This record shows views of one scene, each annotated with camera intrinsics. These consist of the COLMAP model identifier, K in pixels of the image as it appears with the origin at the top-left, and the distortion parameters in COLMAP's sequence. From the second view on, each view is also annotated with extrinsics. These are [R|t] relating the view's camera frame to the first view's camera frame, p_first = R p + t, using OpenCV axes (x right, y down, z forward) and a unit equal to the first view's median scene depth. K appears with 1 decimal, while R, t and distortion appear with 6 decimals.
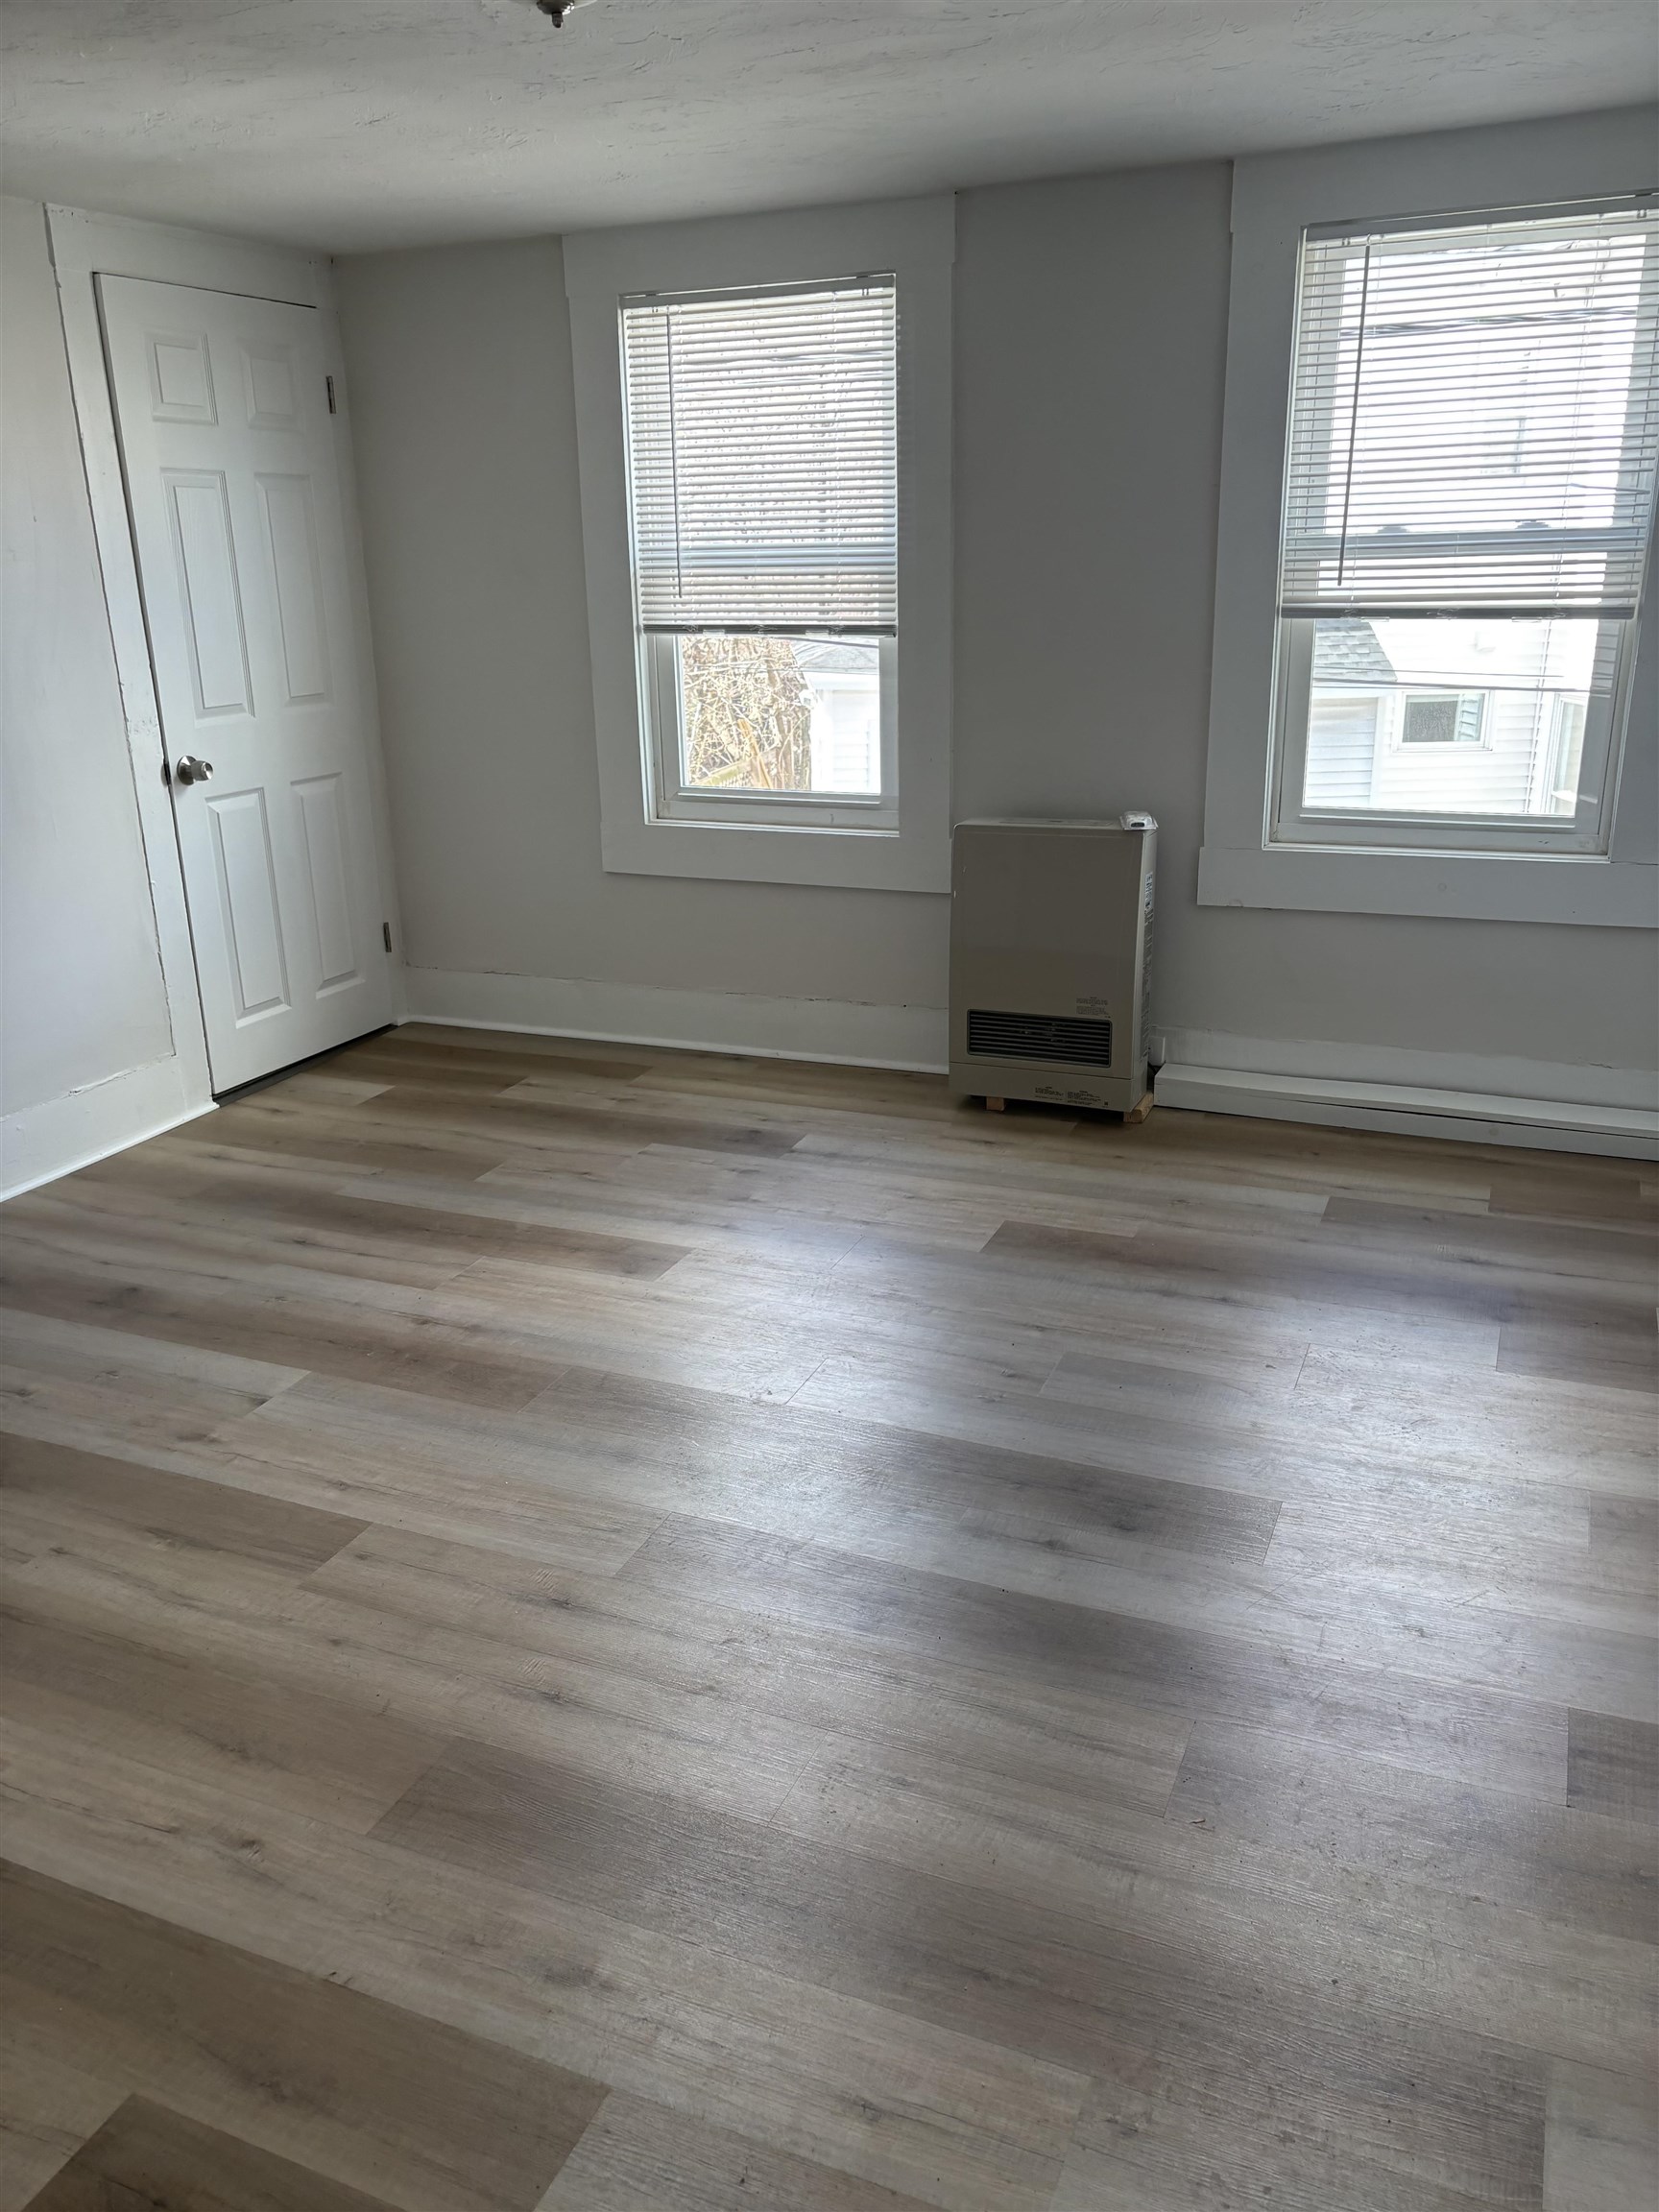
lens RADIAL K [[1689.6, 0, 829.7], [0, 1689.6, 1105.1], [0, 0, 1]] dist [0.059502, -0.073957]
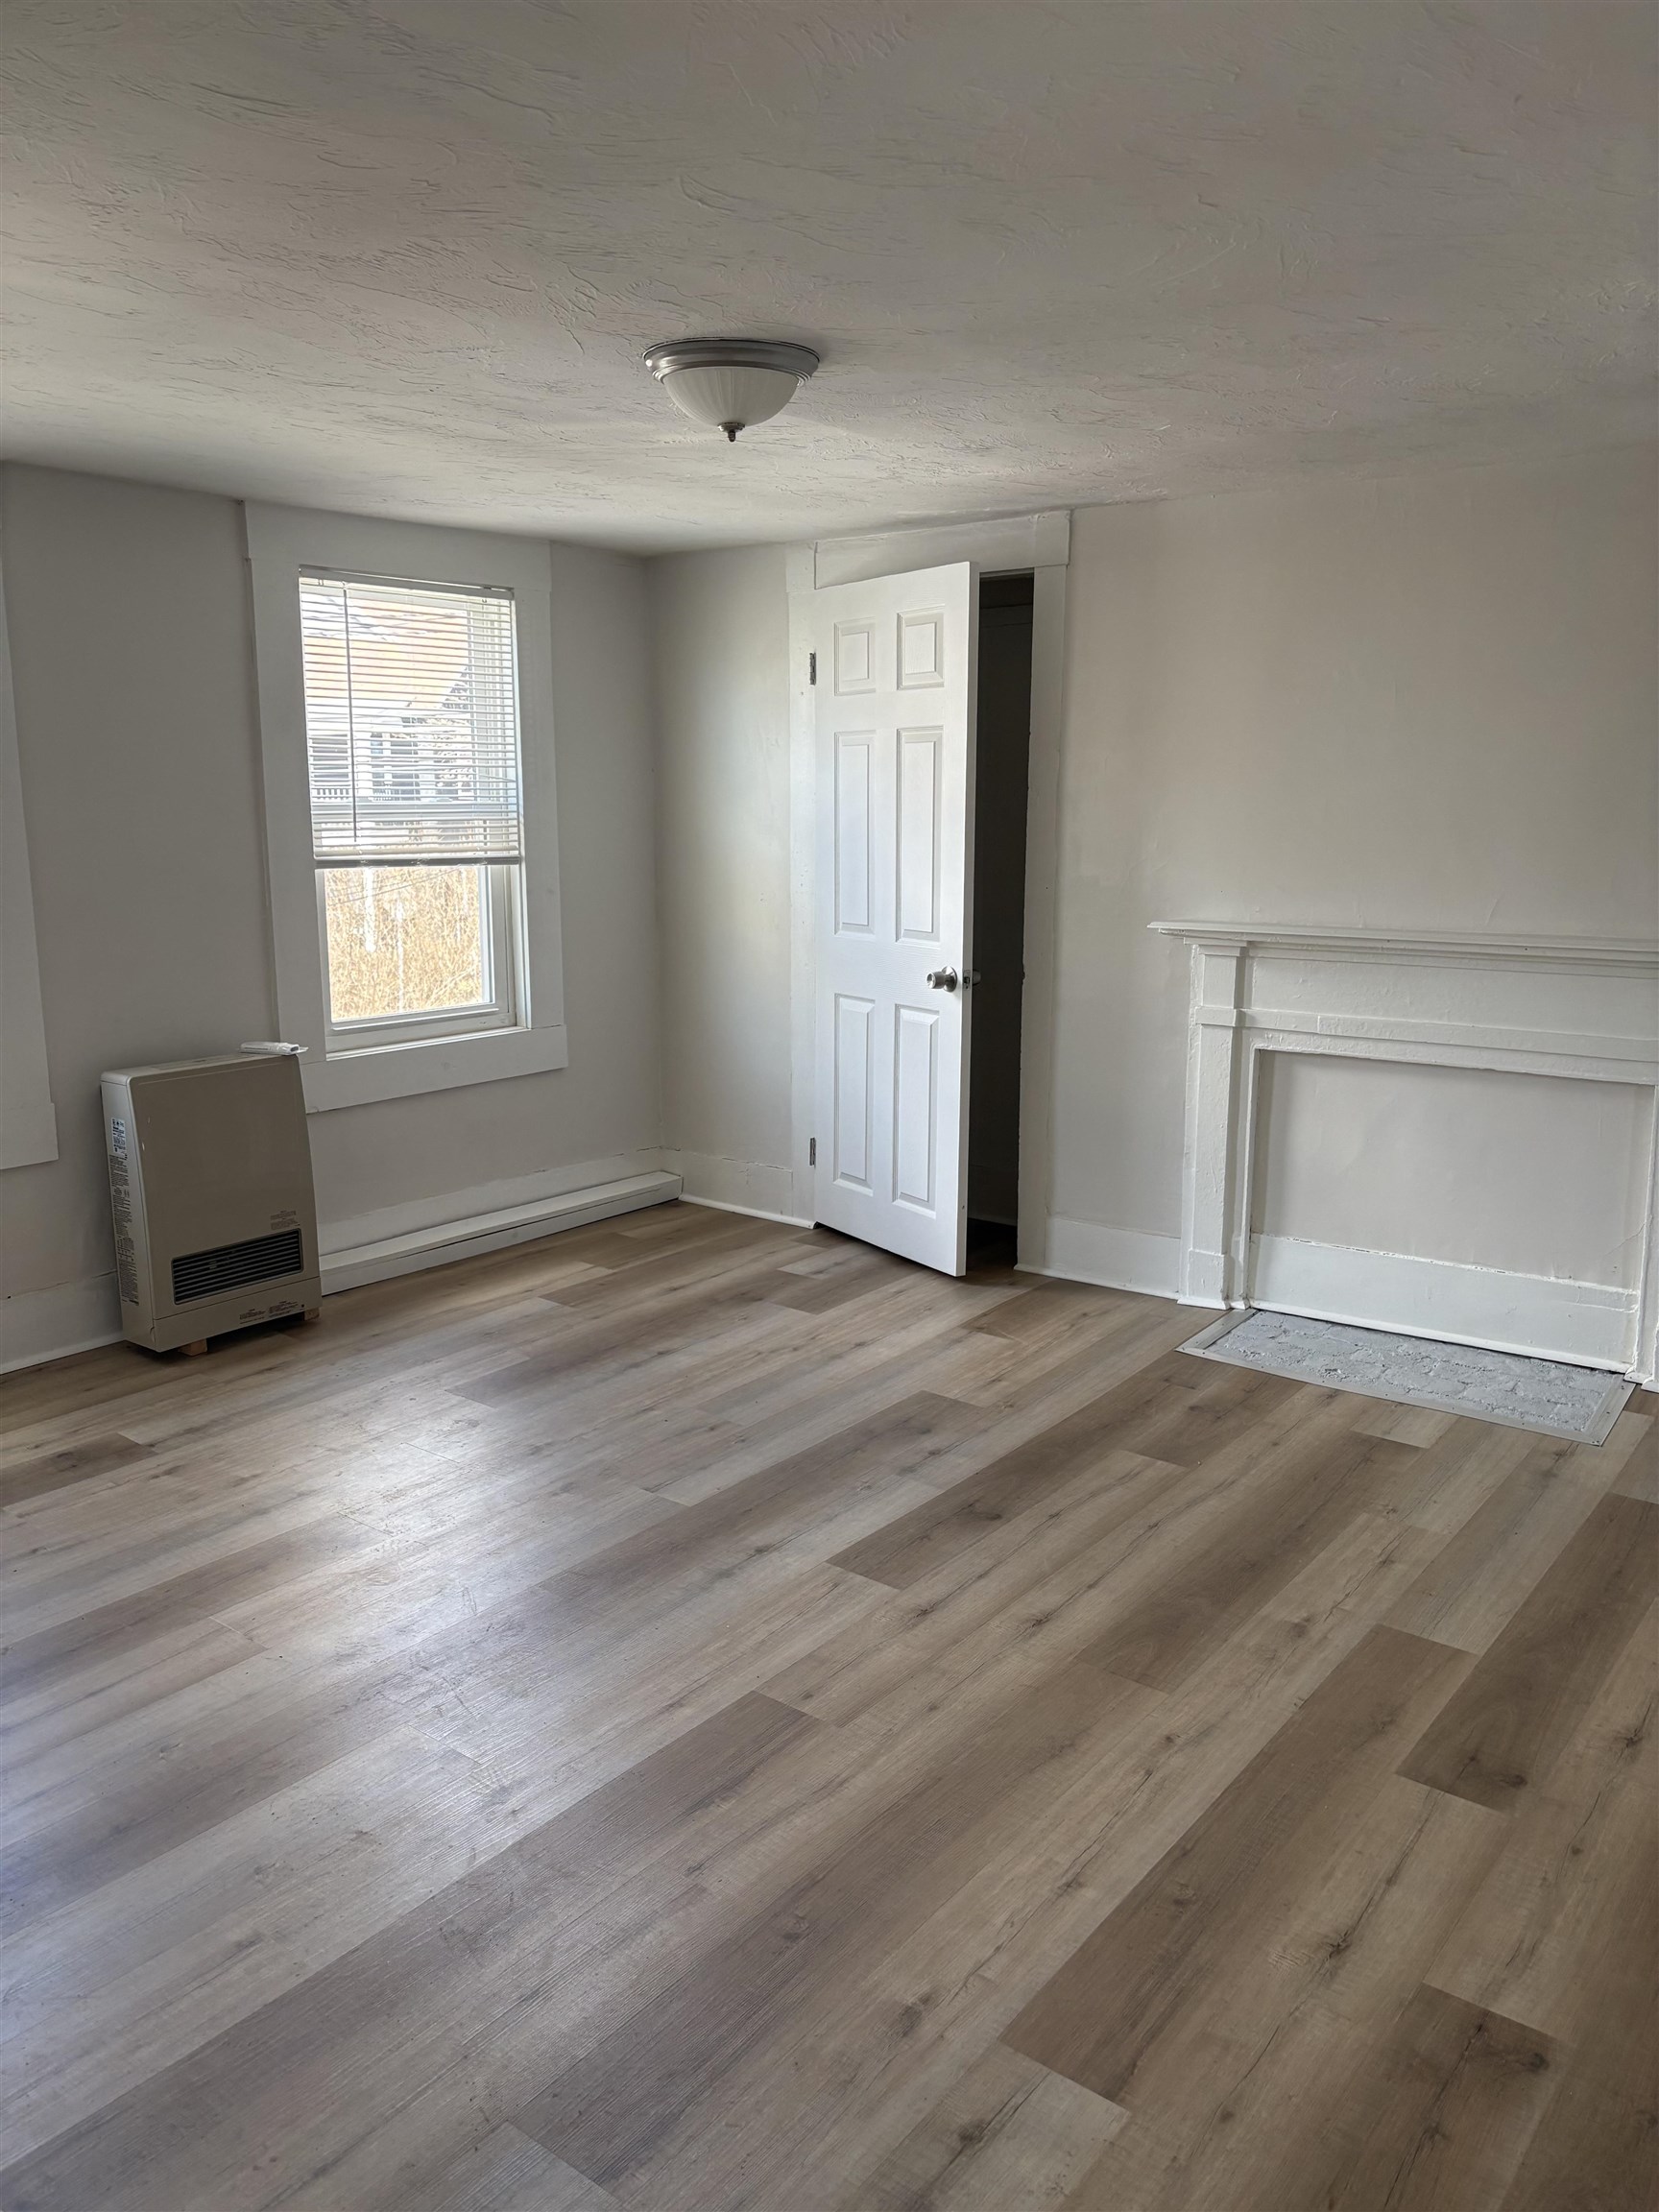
lens RADIAL K [[1689.6, 0, 838.4], [0, 1689.6, 1097.1], [0, 0, 1]] dist [0.059502, -0.073957]
pose [[0.227505, -0.150196, 0.962124, -0.830511], [0.296223, 0.951883, 0.078552, -0.118693], [-0.927628, 0.267132, 0.261049, 0.390337]]
